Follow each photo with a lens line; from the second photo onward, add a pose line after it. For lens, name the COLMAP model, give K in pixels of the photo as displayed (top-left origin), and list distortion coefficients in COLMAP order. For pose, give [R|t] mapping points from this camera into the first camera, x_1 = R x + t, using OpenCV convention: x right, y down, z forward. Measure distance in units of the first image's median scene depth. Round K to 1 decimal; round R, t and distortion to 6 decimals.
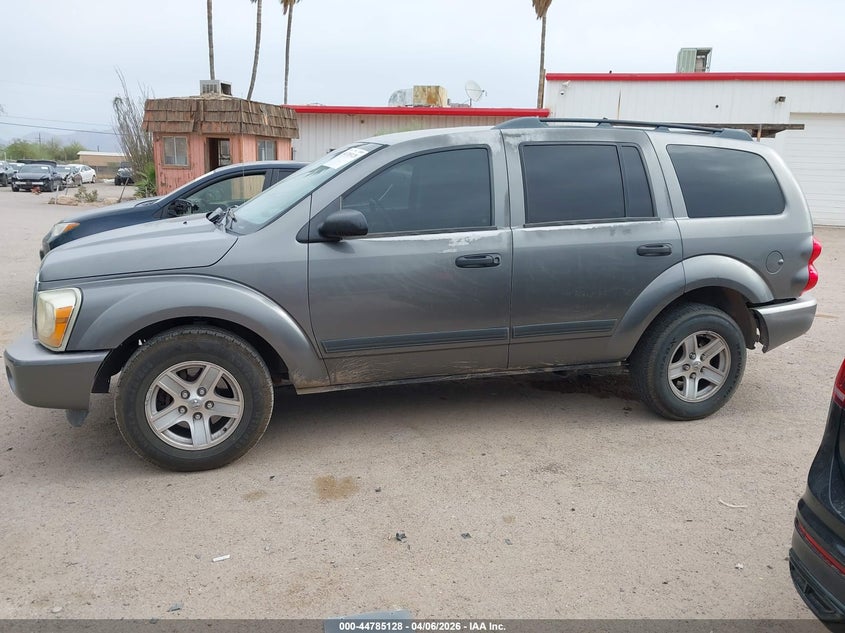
lens RADIAL K [[639.9, 0, 424.9], [0, 639.9, 324.9], [0, 0, 1]] dist [0.061473, -0.123637]
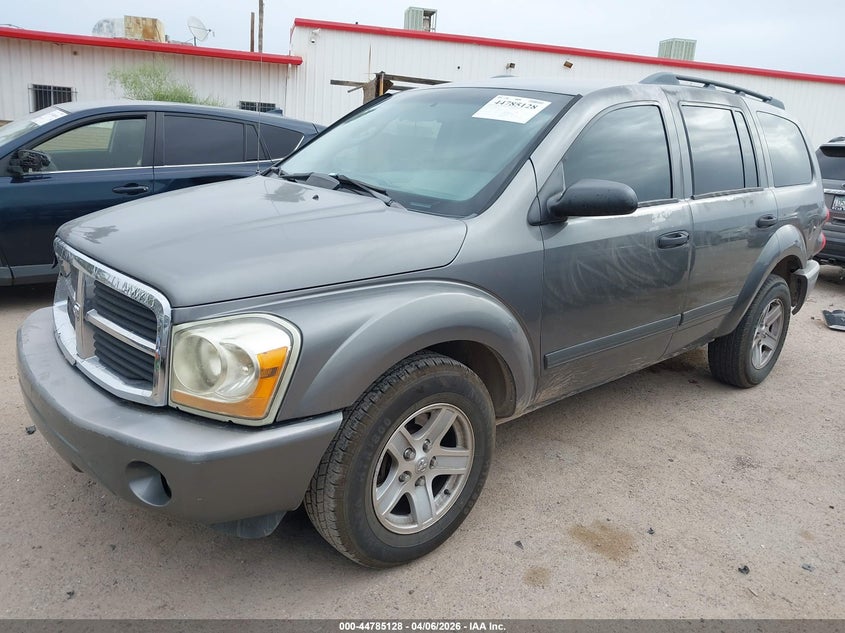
lens RADIAL K [[652.0, 0, 422.5], [0, 652.0, 316.5], [0, 0, 1]] dist [-0.001070, -0.002867]
pose [[0.904822, -0.081629, 0.417893, -0.498254], [0.058870, 0.996009, 0.067089, -0.064121], [-0.421702, -0.036103, 0.906016, 0.296475]]
